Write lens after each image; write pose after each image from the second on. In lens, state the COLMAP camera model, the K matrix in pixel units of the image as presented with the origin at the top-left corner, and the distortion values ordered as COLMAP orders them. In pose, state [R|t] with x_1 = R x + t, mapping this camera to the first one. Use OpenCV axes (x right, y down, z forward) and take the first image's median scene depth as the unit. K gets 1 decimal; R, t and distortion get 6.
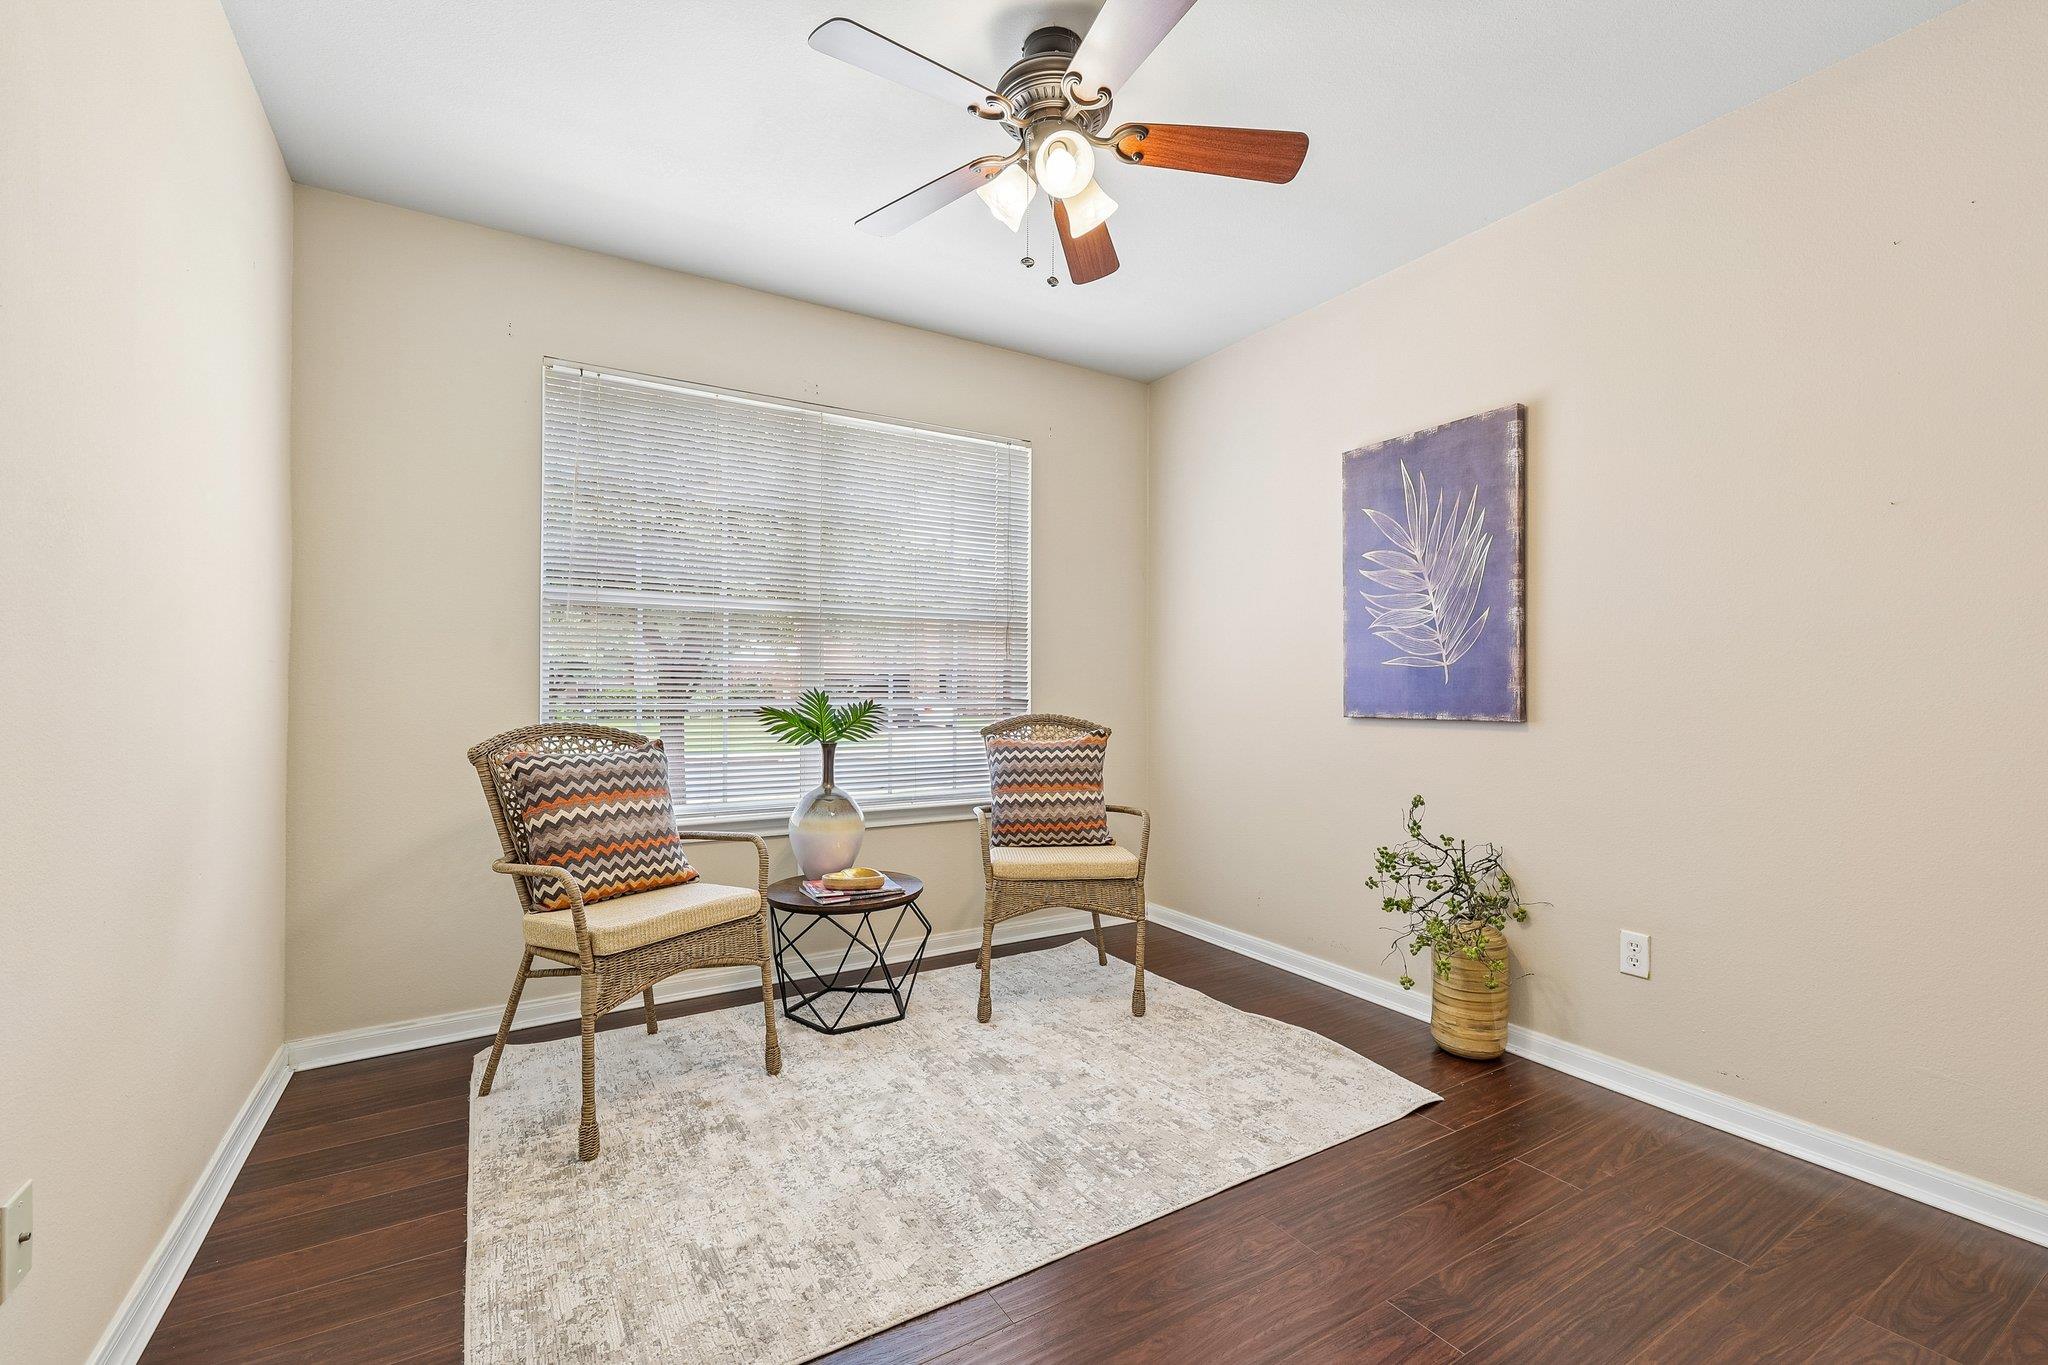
lens RADIAL K [[872.1, 0, 1029.8], [0, 872.1, 678.5], [0, 0, 1]] dist [-0.001673, 0.000353]
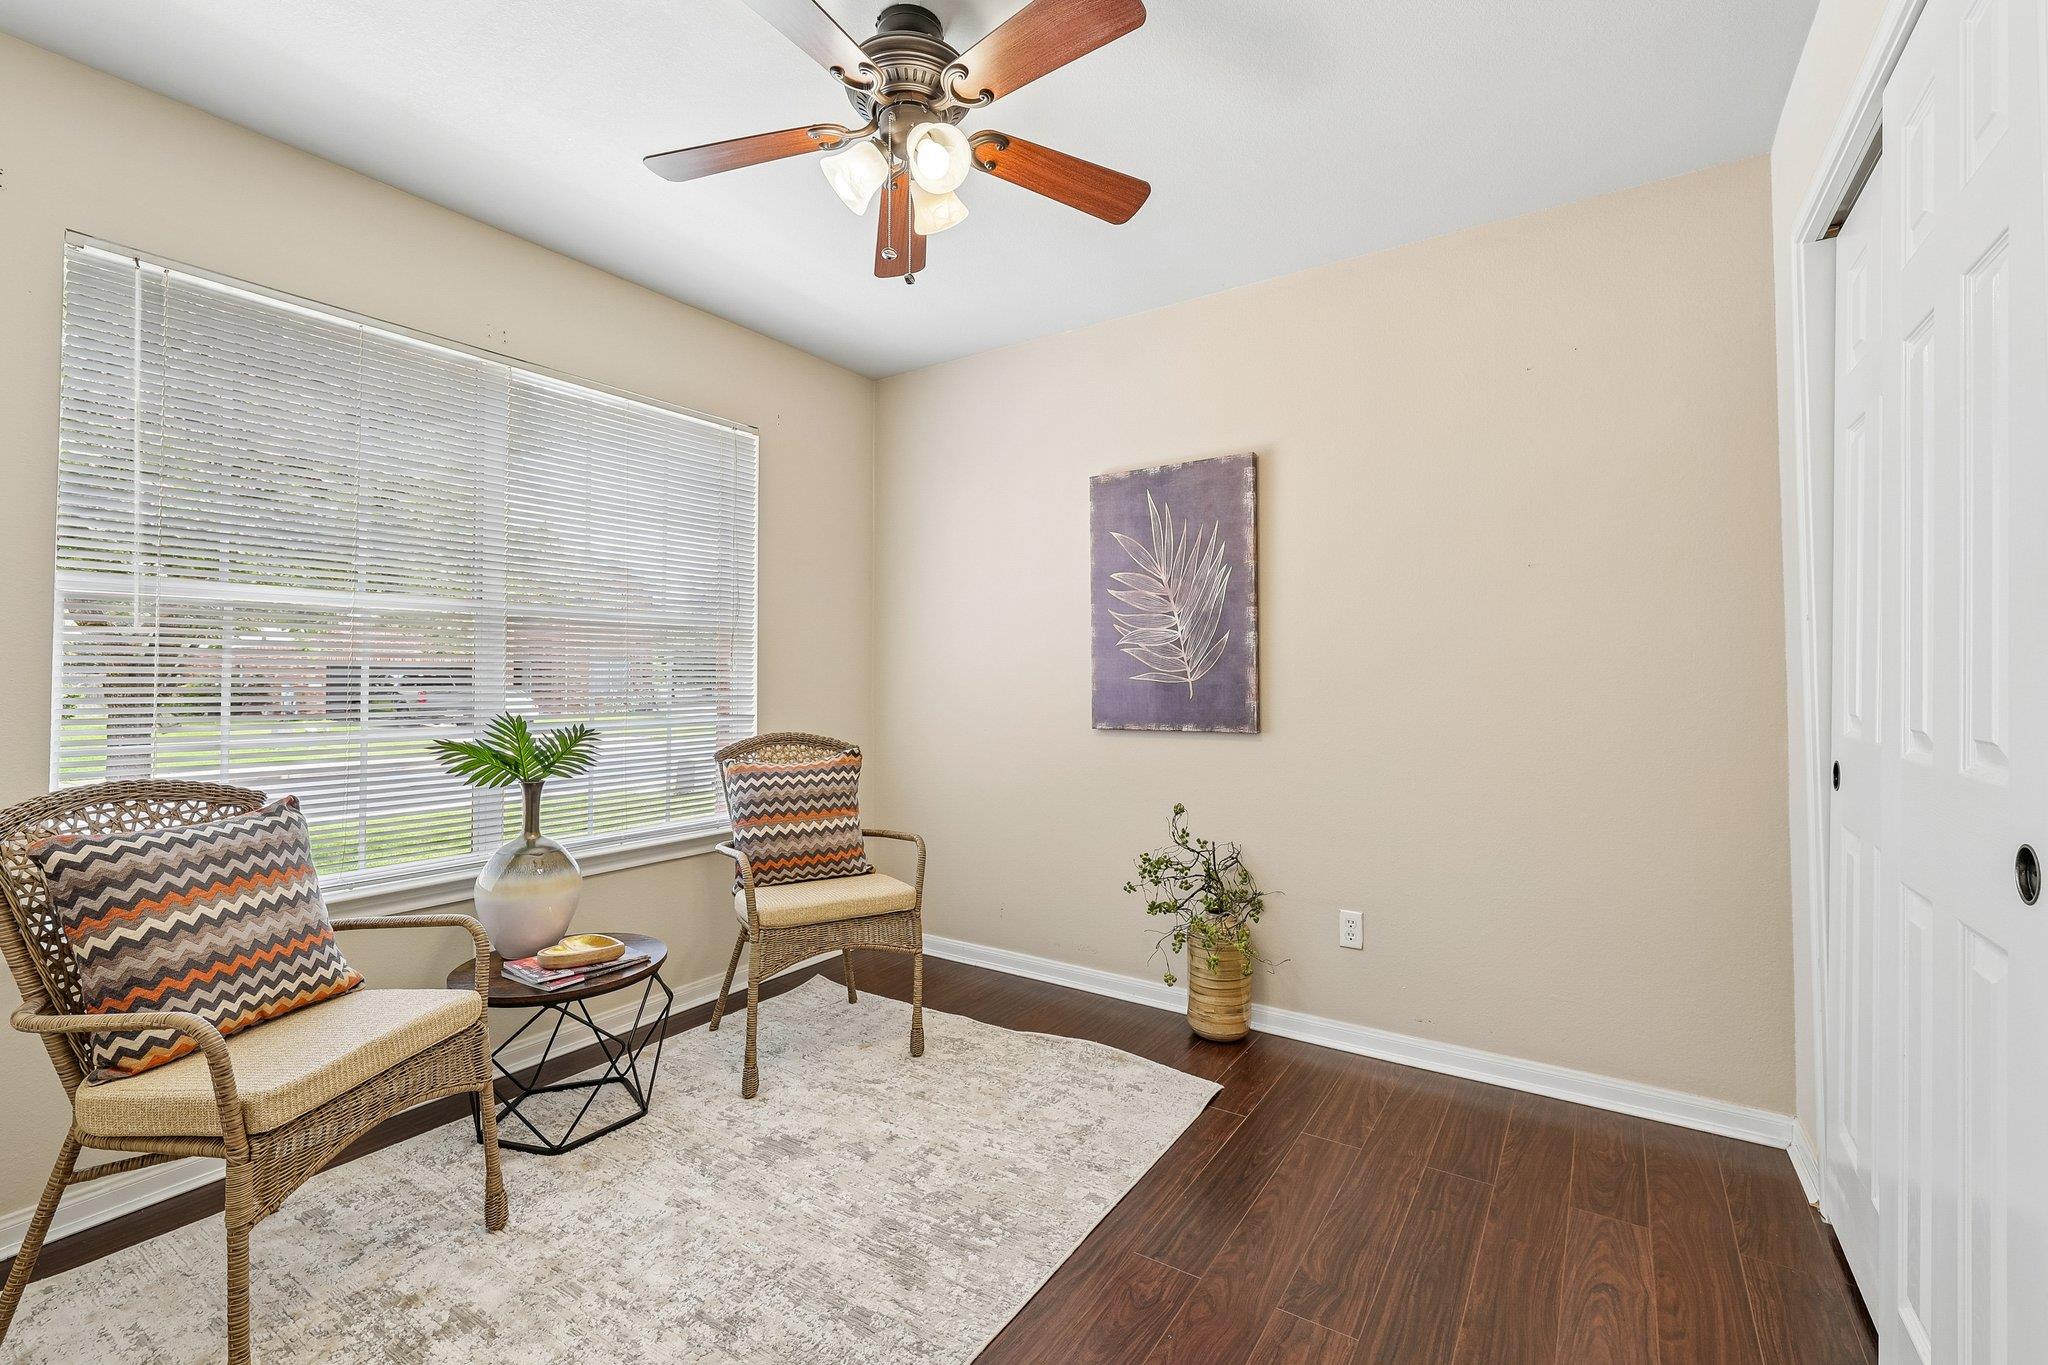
lens RADIAL K [[880.4, 0, 1024.9], [0, 880.4, 649.4], [0, 0, 1]] dist [0.000116, 0.000454]
pose [[0.905919, 0.007061, 0.423391, -0.193626], [0.000790, 0.999831, -0.018364, -0.037846], [-0.423449, 0.016971, 0.905761, 0.090172]]
